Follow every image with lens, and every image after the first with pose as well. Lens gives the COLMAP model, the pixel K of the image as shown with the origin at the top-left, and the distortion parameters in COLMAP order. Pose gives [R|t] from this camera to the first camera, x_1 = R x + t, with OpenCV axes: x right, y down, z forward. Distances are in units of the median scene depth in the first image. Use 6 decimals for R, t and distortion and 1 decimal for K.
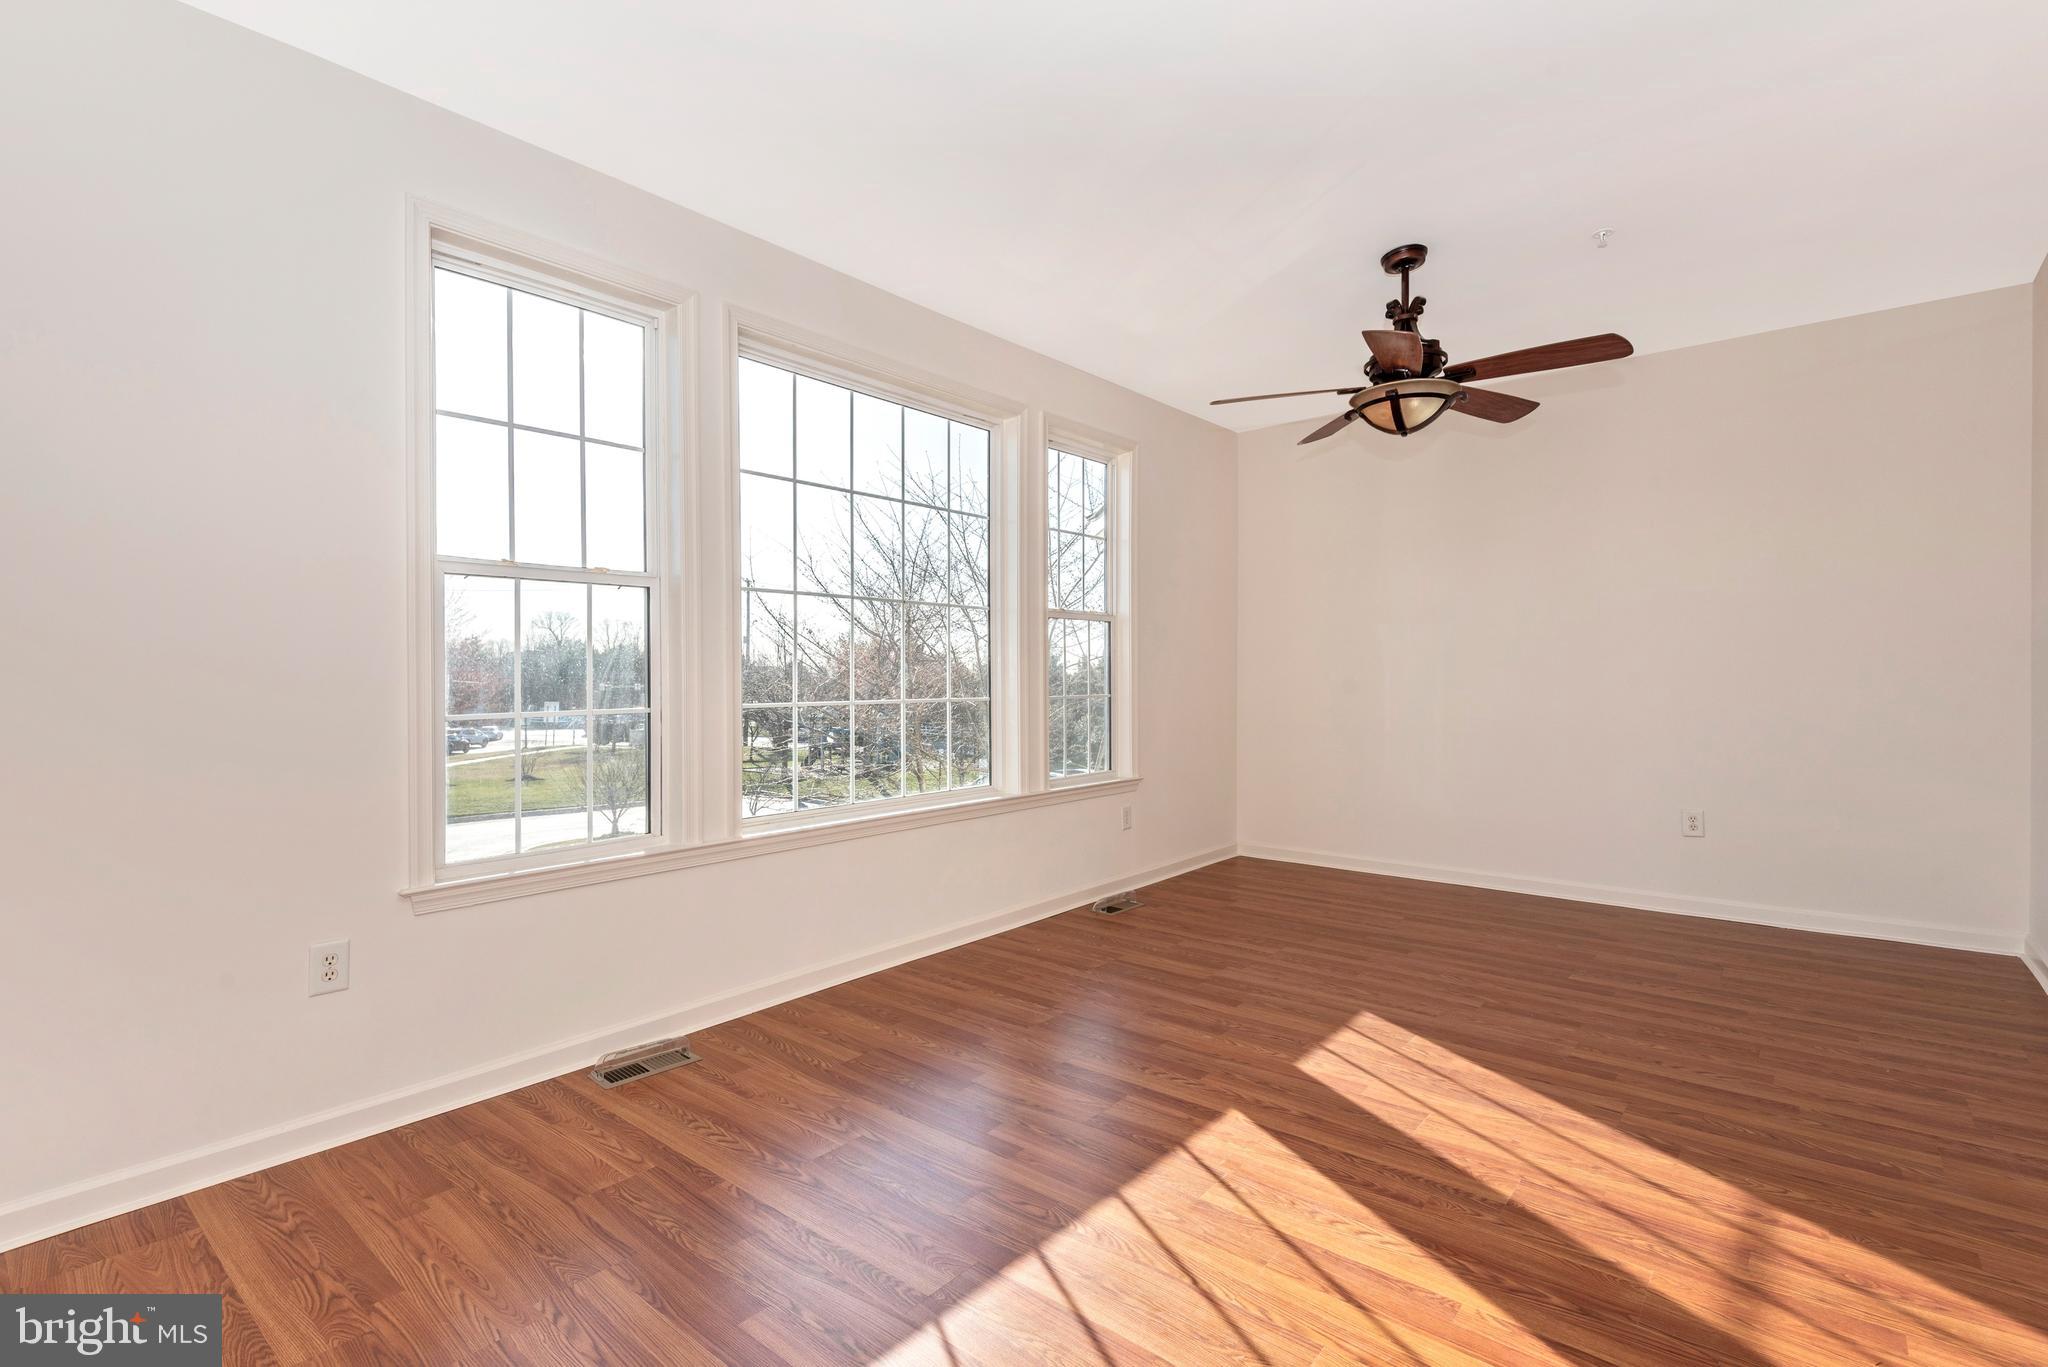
lens RADIAL K [[941.8, 0, 993.1], [0, 941.8, 680.1], [0, 0, 1]] dist [0.001842, -0.000008]
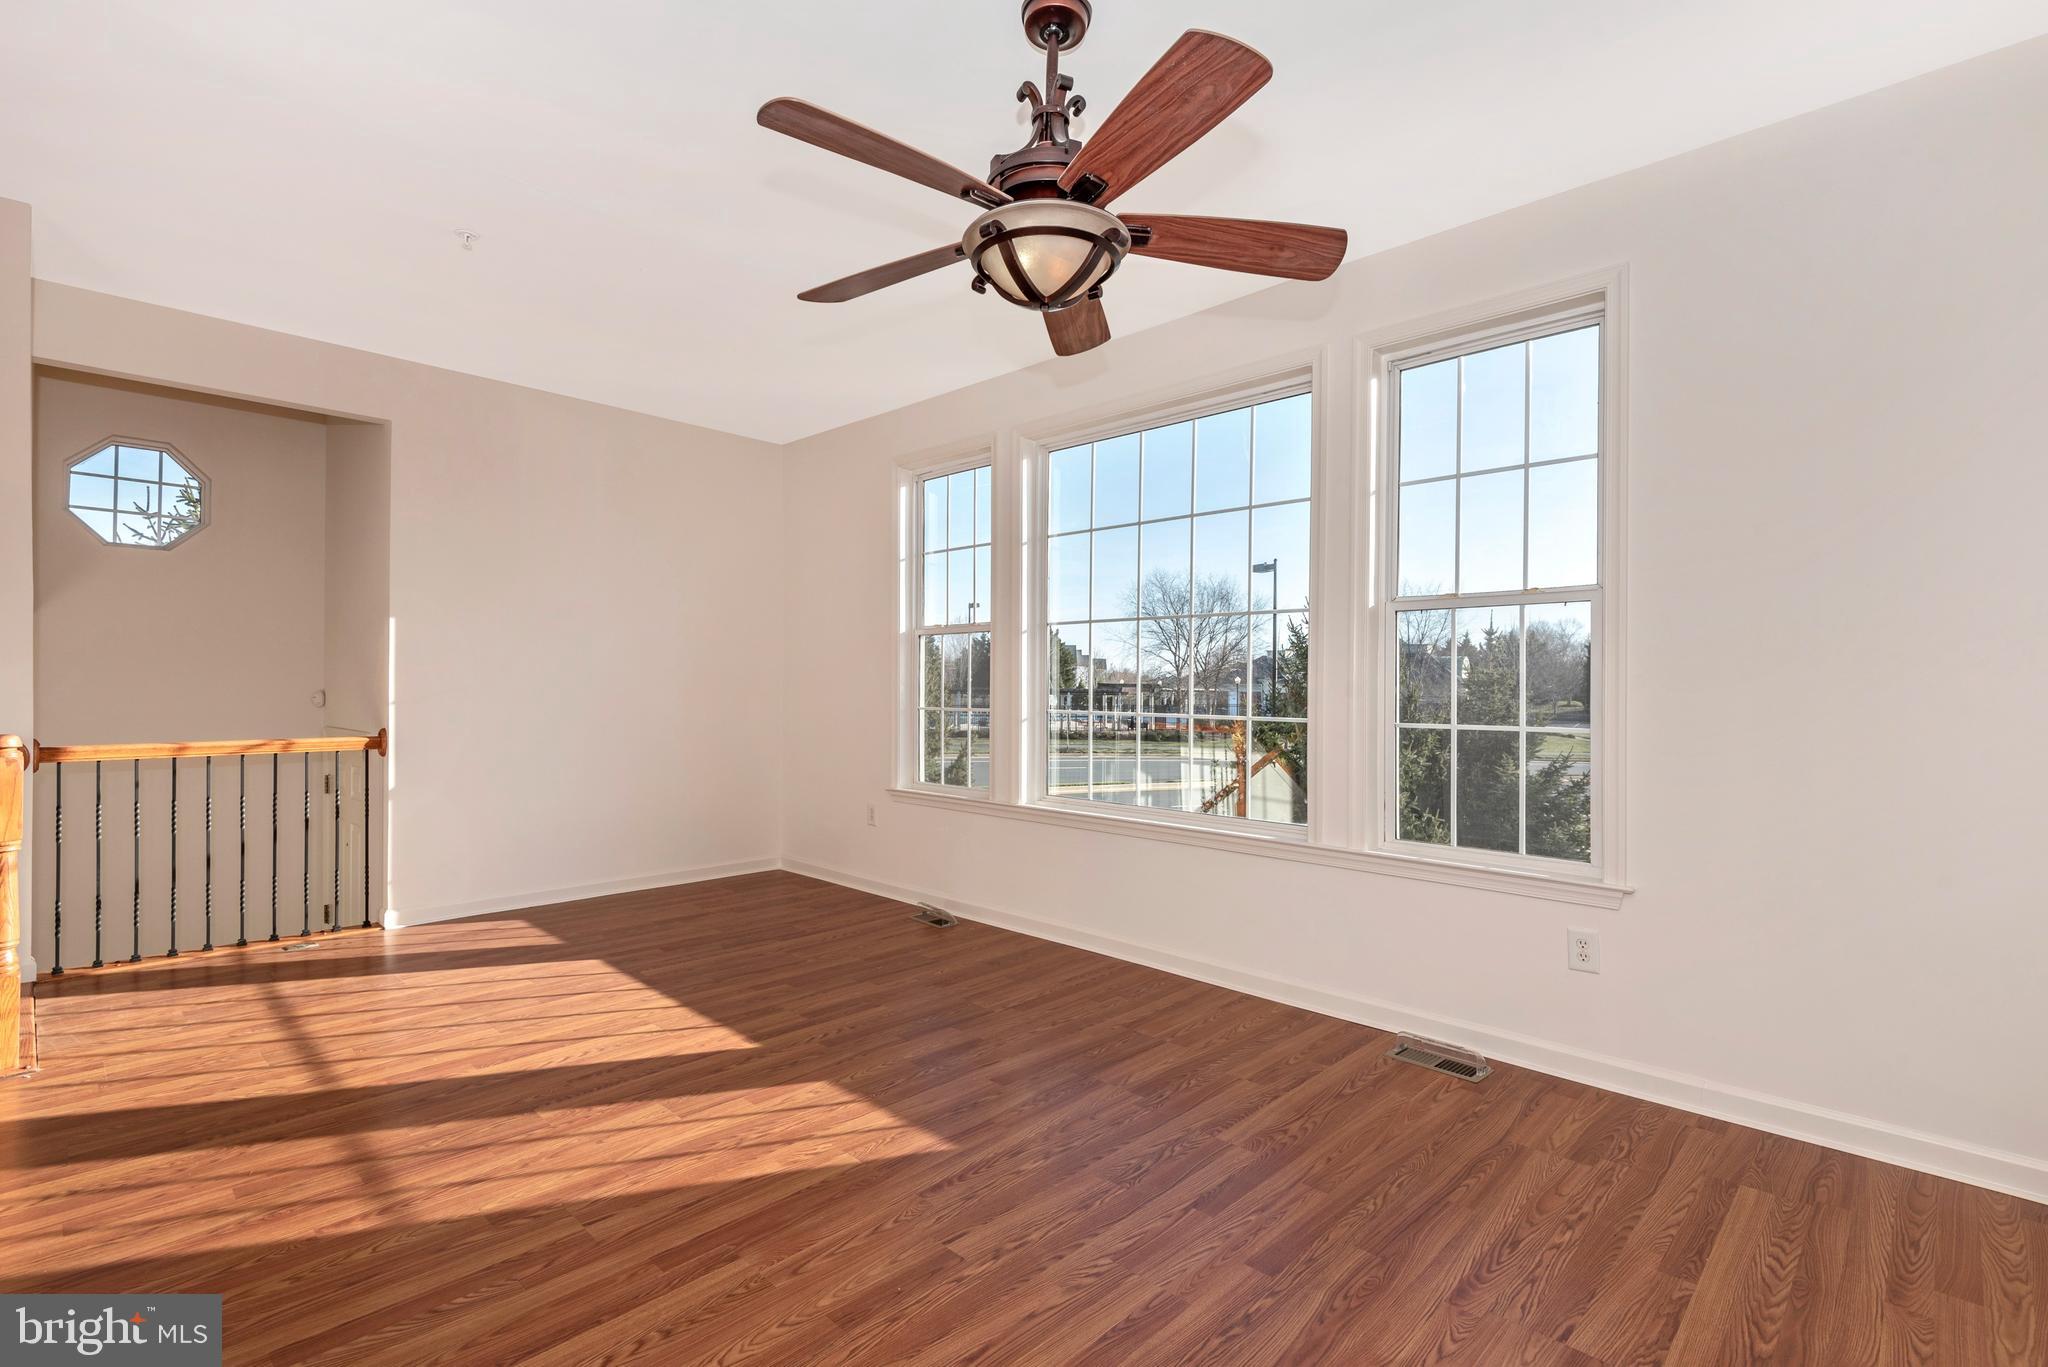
lens RADIAL K [[944.3, 0, 1026.1], [0, 944.3, 680.1], [0, 0, 1]] dist [0.036986, -0.015466]
pose [[-0.050579, -0.001908, -0.998718, 1.363624], [-0.012398, 0.999922, -0.001282, -0.019190], [0.998643, 0.012318, -0.050599, 1.305977]]
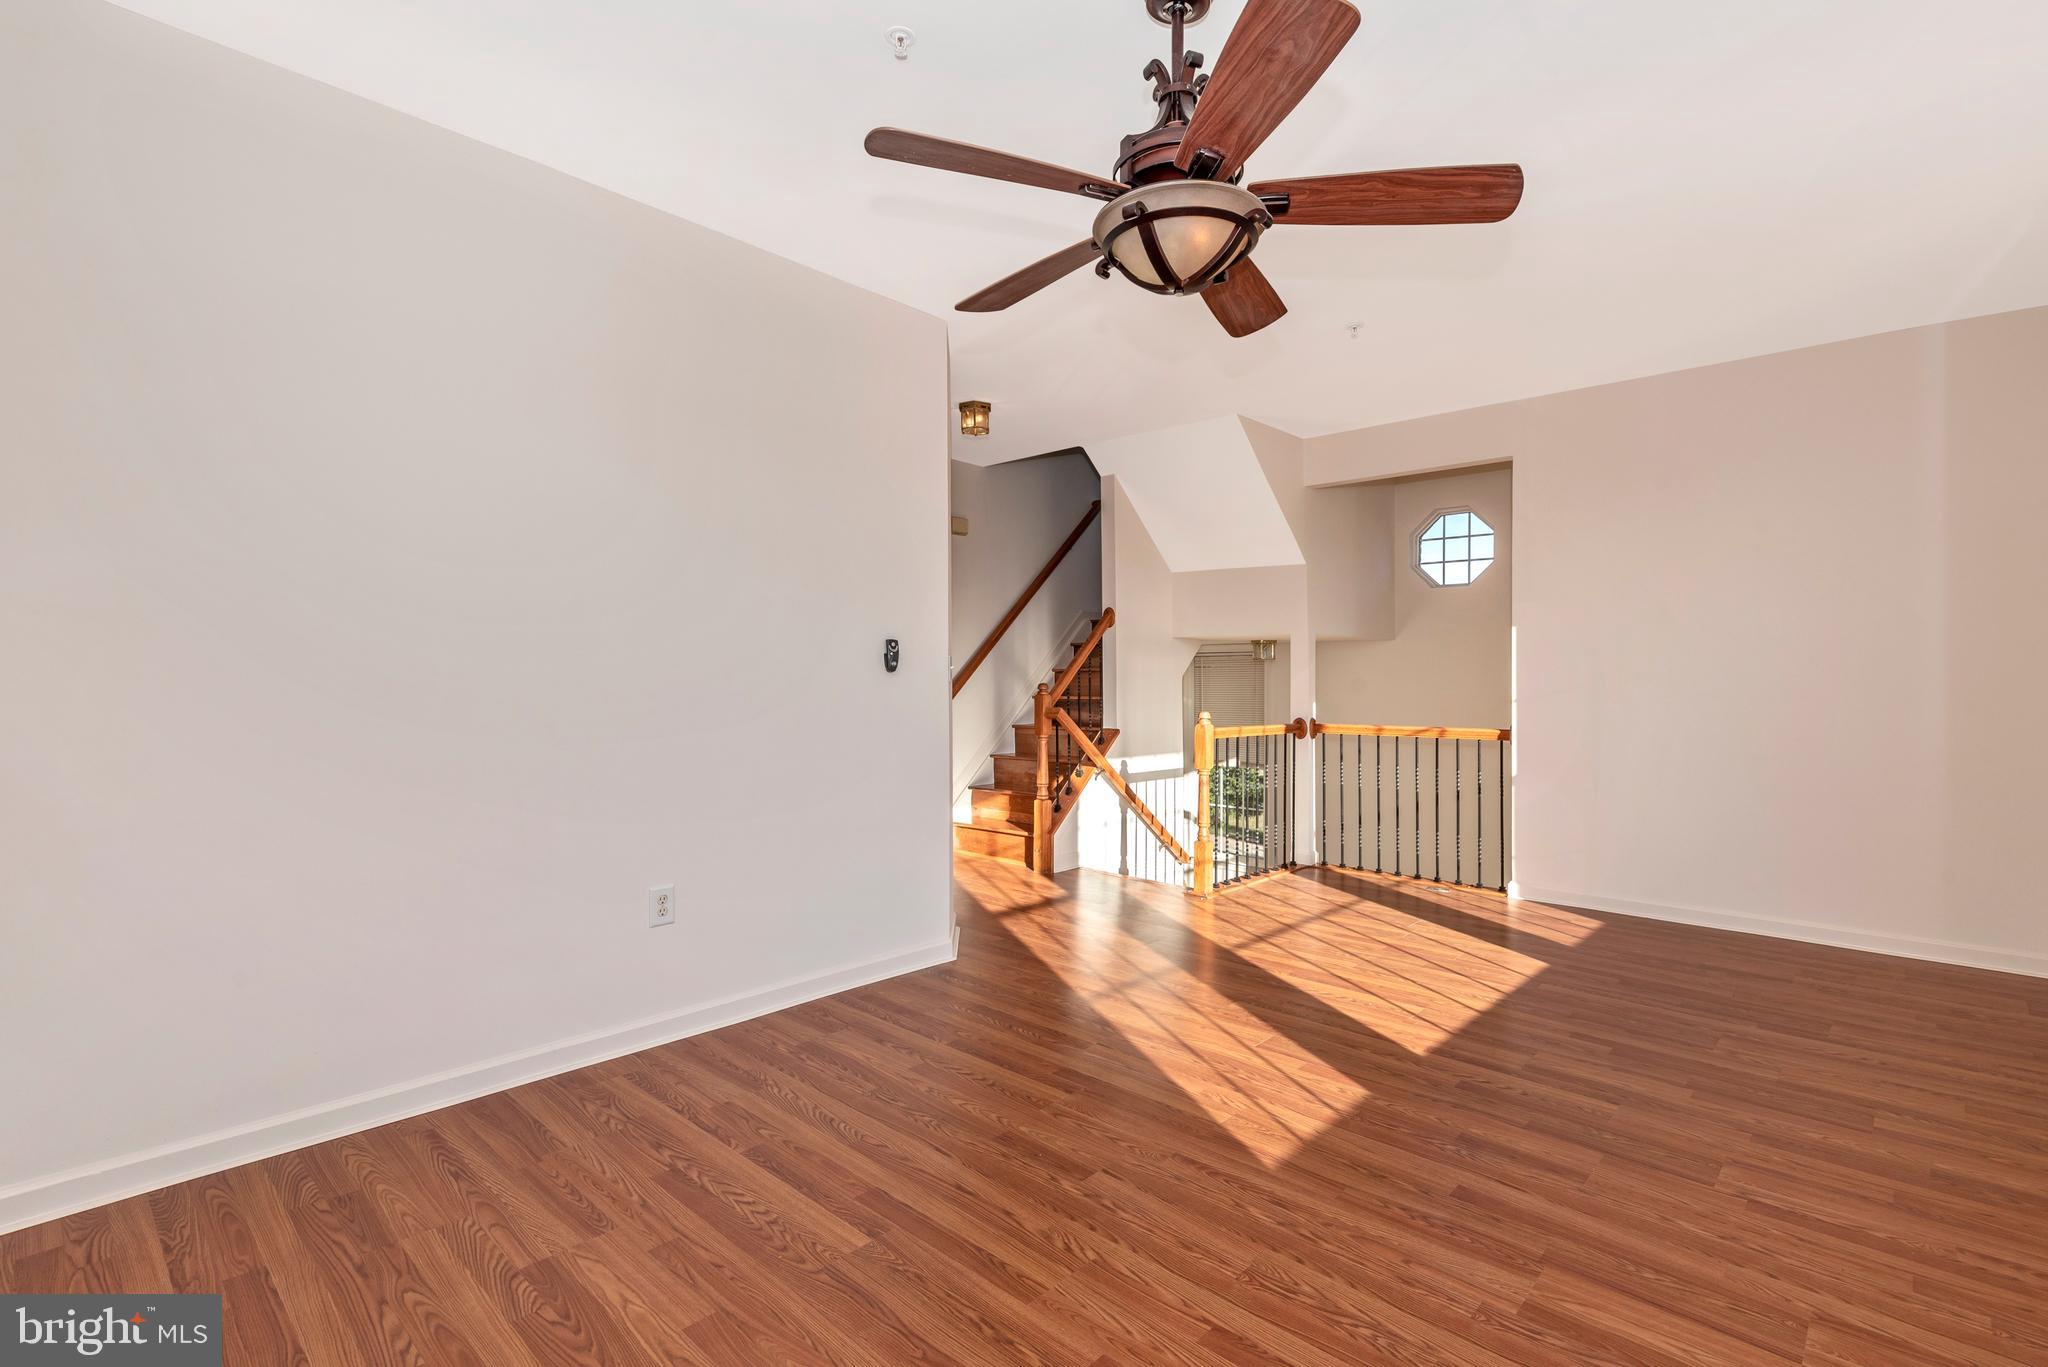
lens RADIAL K [[944.3, 0, 1026.1], [0, 944.3, 680.1], [0, 0, 1]] dist [0.036986, -0.015466]
pose [[-0.999593, 0.000040, 0.028520, 0.665314], [0.000201, 0.999984, 0.005618, -0.020582], [-0.028519, 0.005621, -0.999577, 2.057066]]
